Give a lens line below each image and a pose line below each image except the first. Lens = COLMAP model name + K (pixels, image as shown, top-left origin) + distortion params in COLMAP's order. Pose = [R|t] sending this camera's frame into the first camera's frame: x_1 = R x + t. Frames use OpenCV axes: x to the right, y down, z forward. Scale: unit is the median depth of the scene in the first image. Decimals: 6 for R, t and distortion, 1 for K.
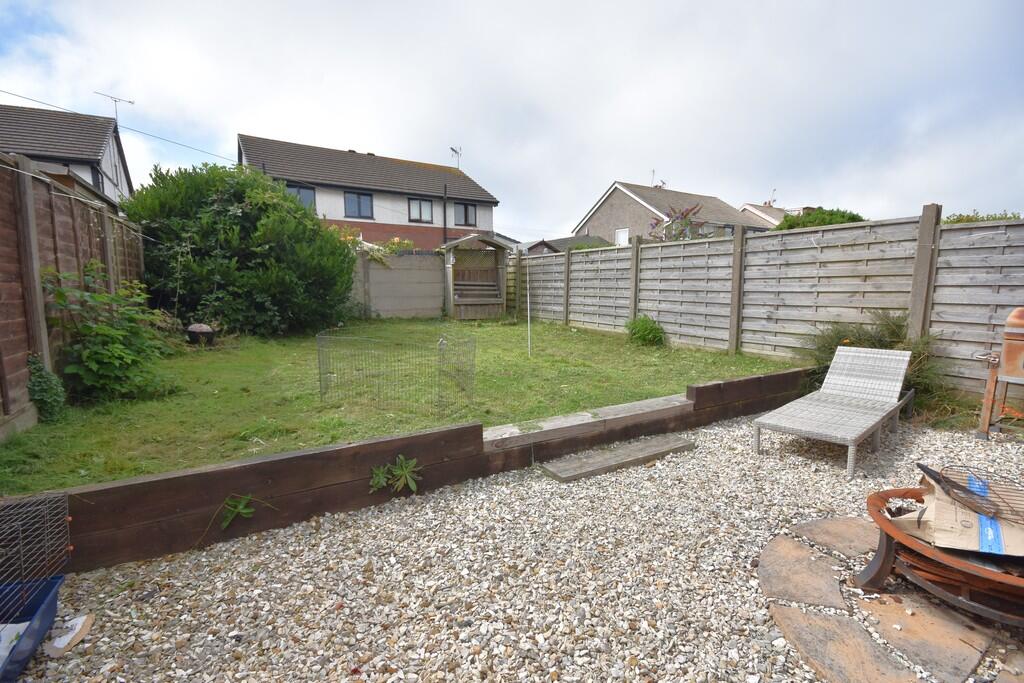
lens RADIAL K [[456.3, 0, 515.9], [0, 456.3, 345.8], [0, 0, 1]] dist [0.000110, -0.007090]
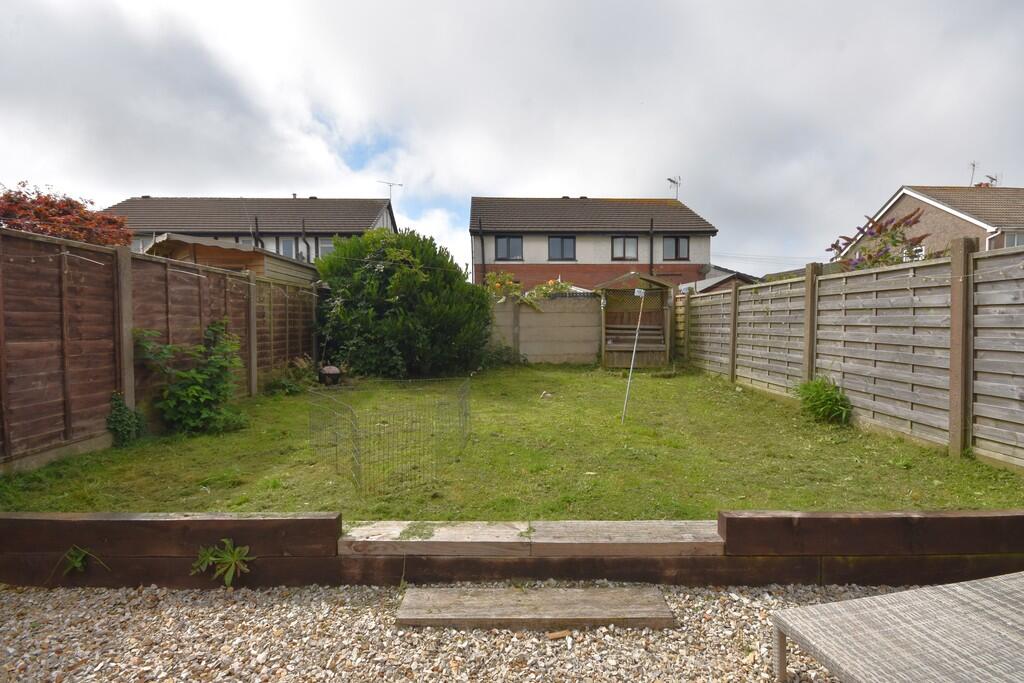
lens RADIAL K [[467.0, 0, 512.0], [0, 467.0, 341.5], [0, 0, 1]] dist [0.002229, -0.006575]
pose [[0.859041, 0.016141, -0.511653, 0.266152], [-0.062193, 0.995390, -0.073017, -0.044592], [0.508115, 0.094546, 0.856084, 0.175498]]
